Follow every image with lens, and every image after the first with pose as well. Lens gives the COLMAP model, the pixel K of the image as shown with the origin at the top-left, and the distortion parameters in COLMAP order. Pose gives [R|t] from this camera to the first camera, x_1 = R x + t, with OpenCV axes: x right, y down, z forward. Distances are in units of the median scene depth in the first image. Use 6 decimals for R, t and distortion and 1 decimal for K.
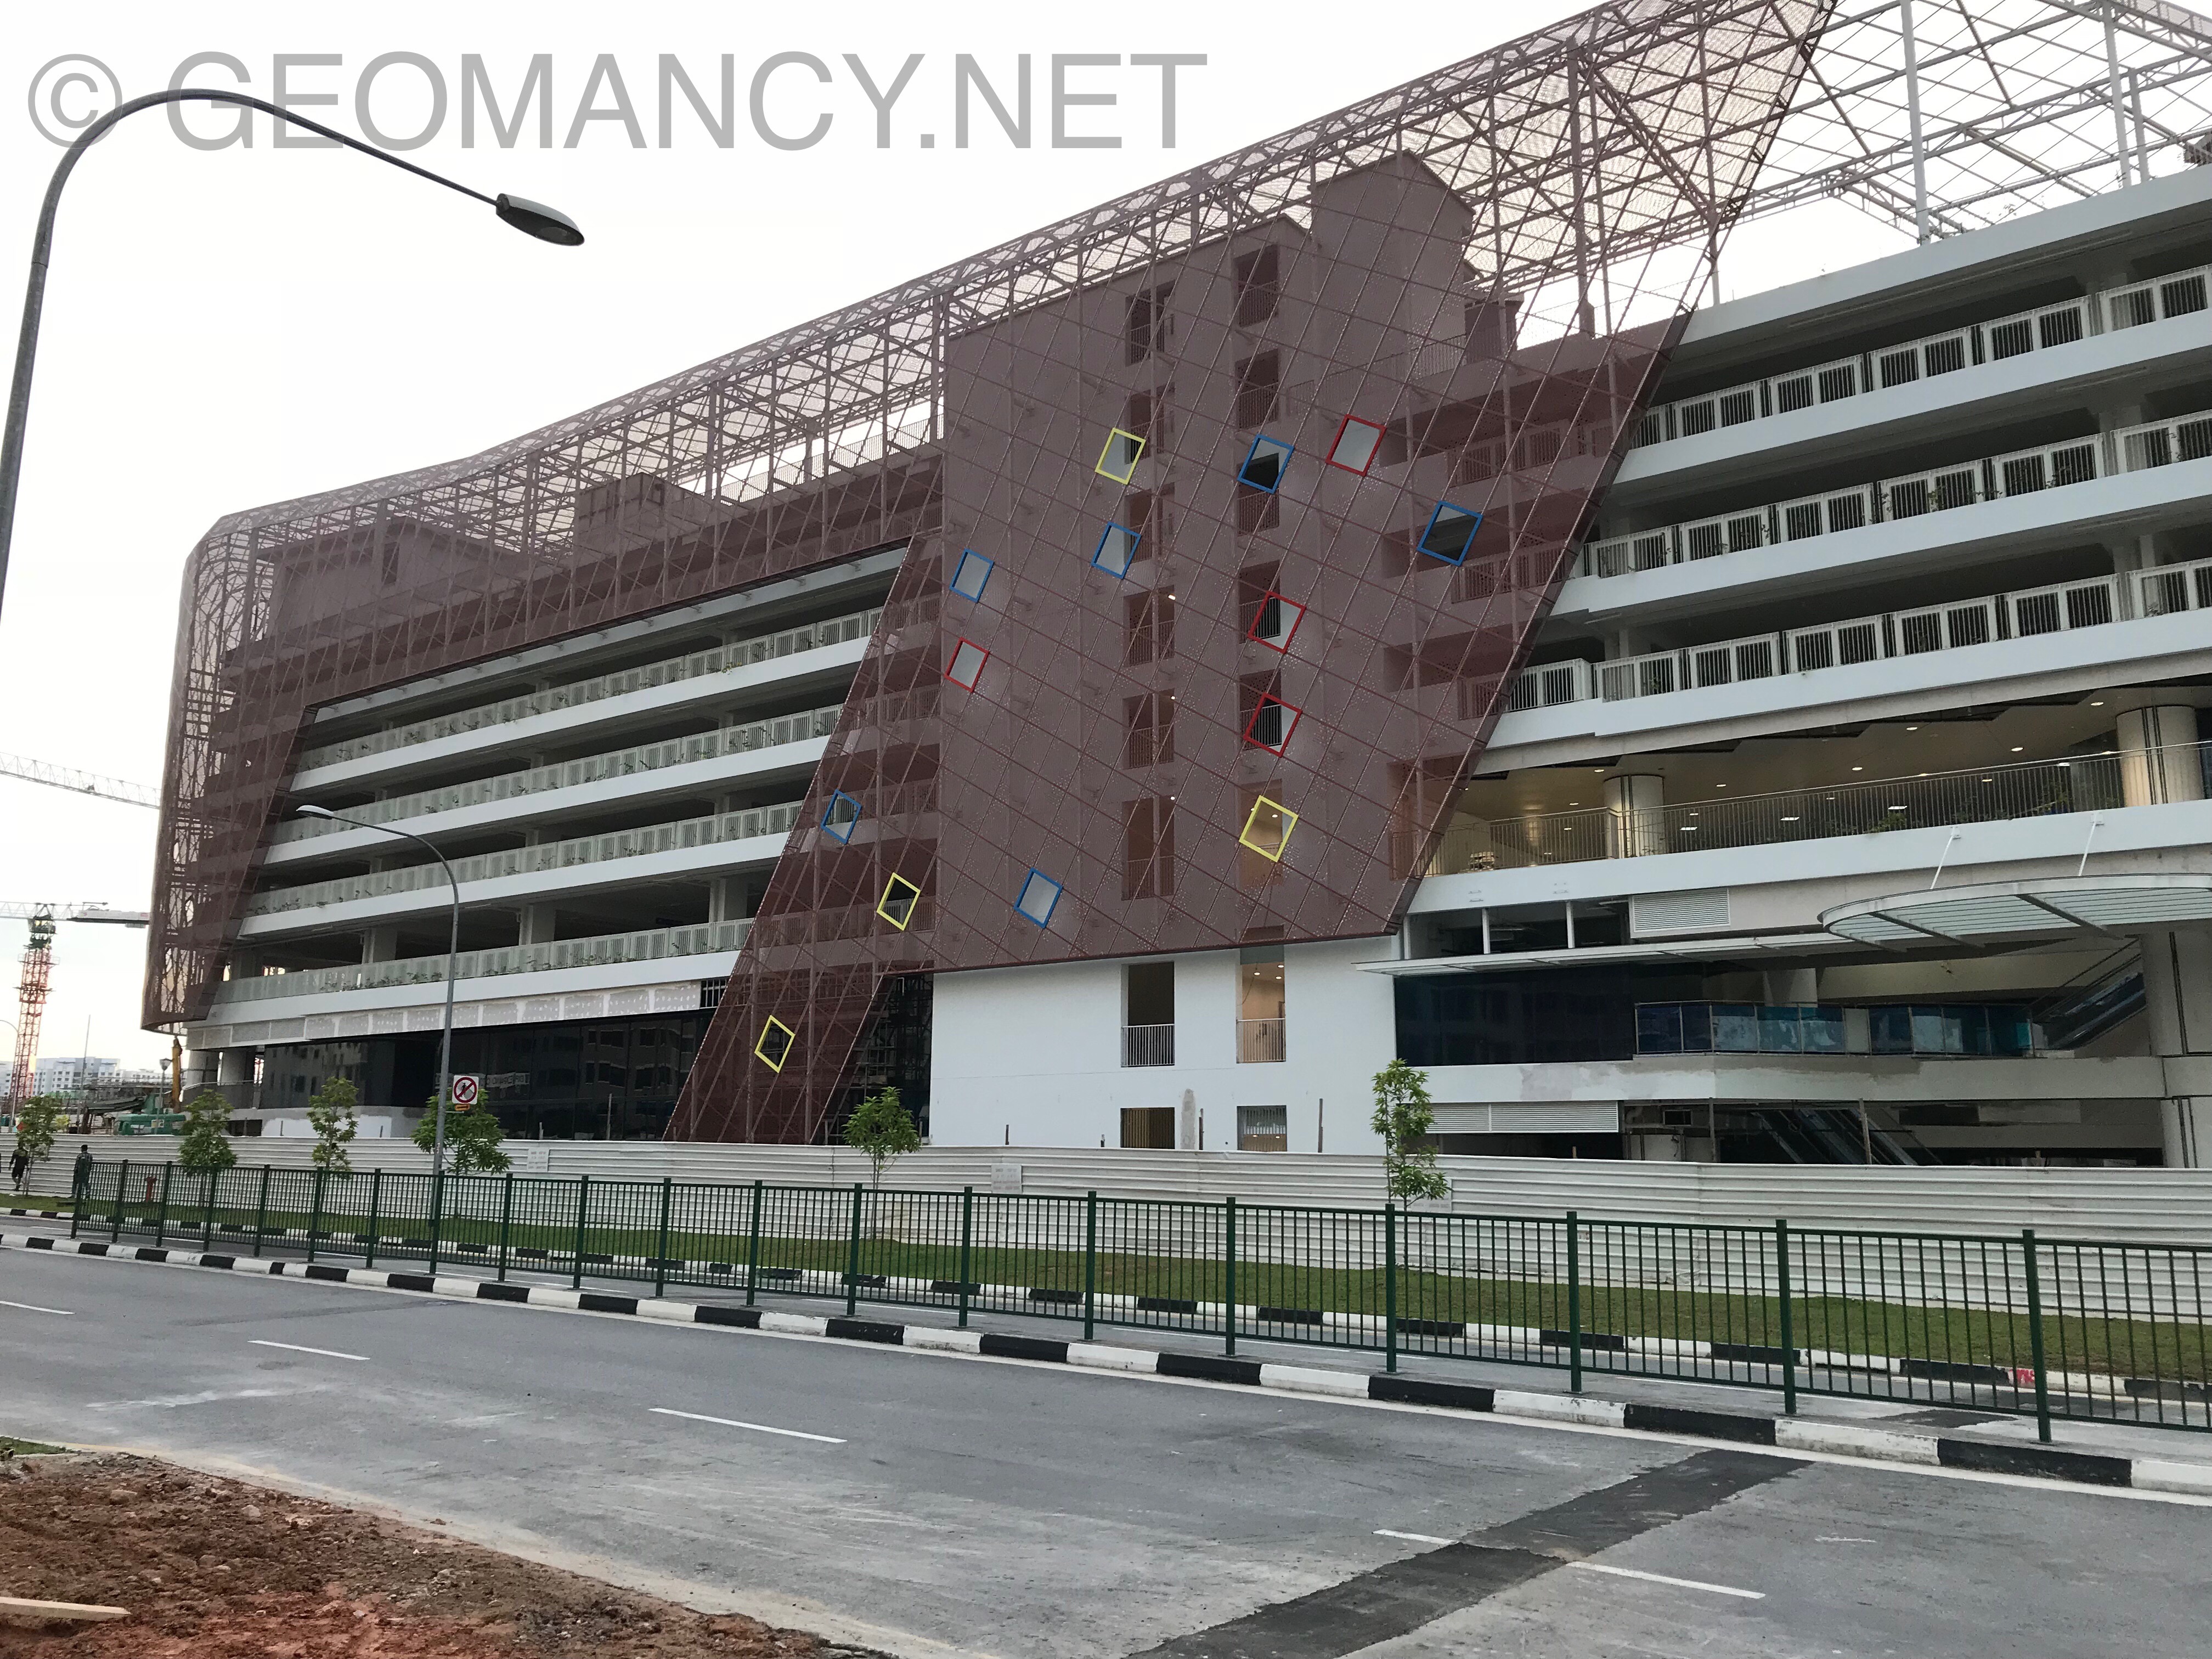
lens RADIAL K [[1821.6, 0, 1093.2], [0, 1821.6, 842.6], [0, 0, 1]] dist [0.037864, -0.051489]
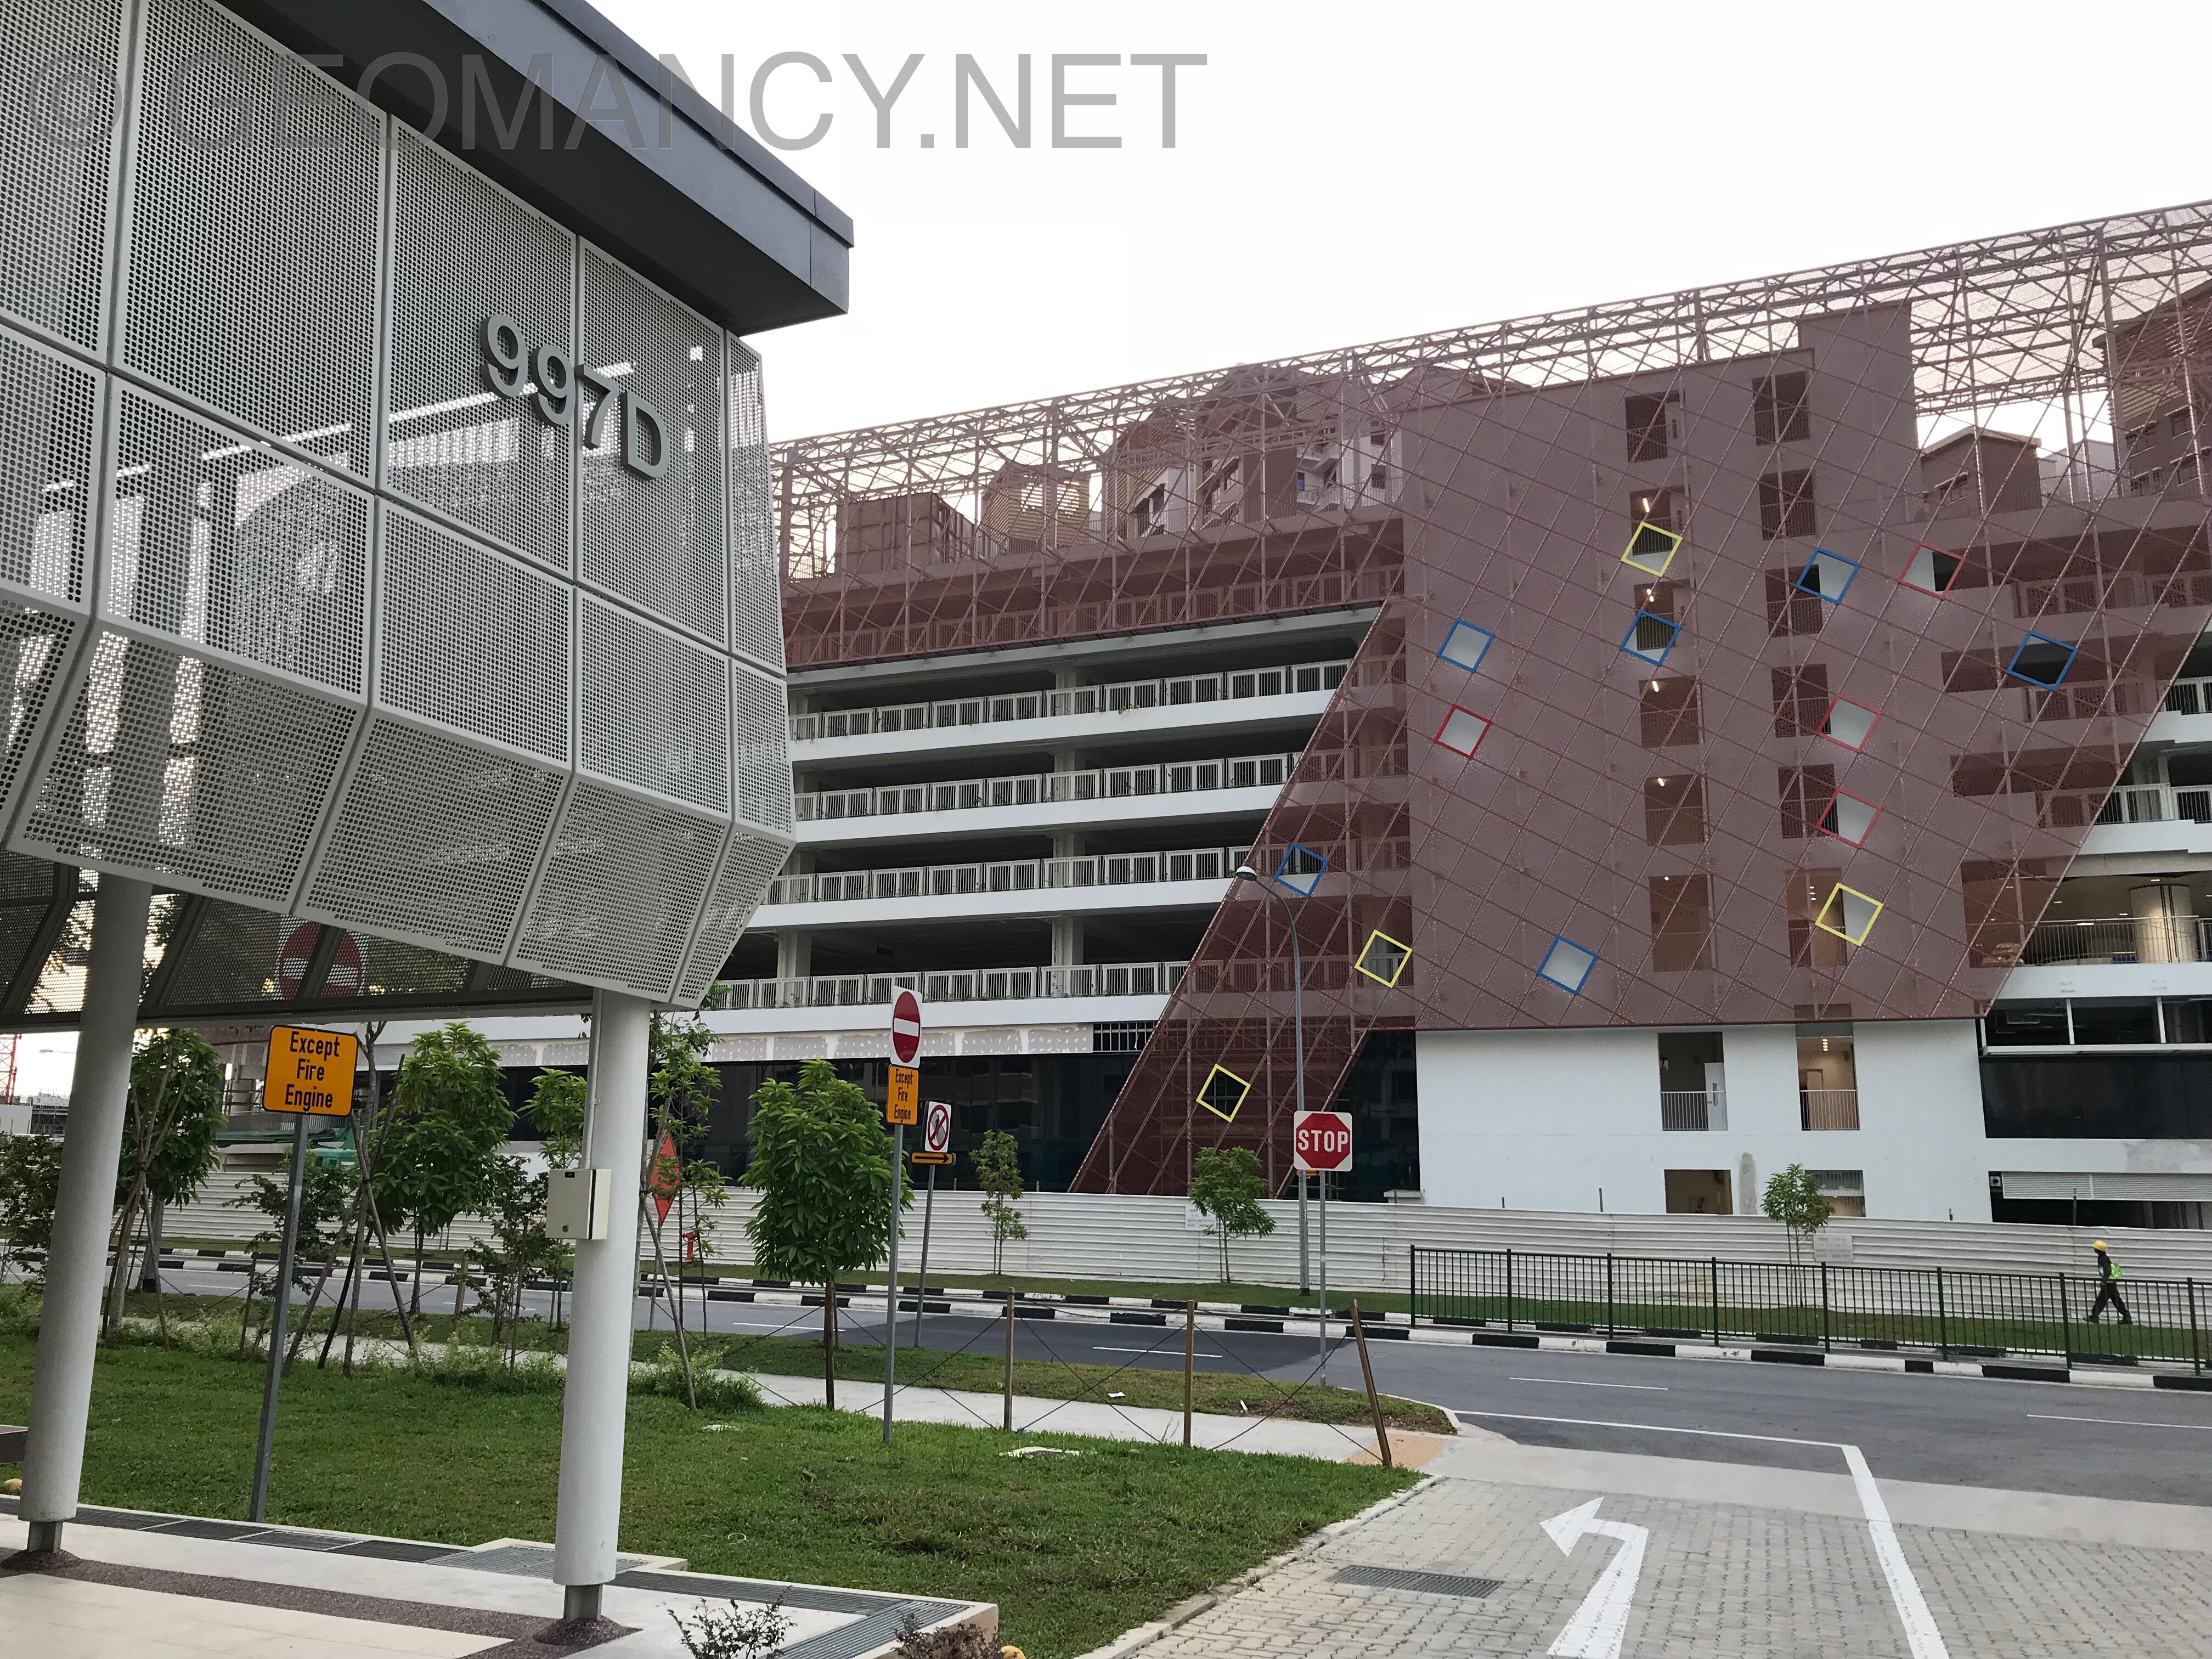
lens RADIAL K [[1821.6, 0, 1105.5], [0, 1821.6, 818.7], [0, 0, 1]] dist [0.037864, -0.051489]
pose [[0.962687, 0.061724, 0.263484, -0.541584], [-0.055960, 0.998002, -0.029333, -0.006703], [-0.264768, 0.013494, 0.964218, 0.058653]]
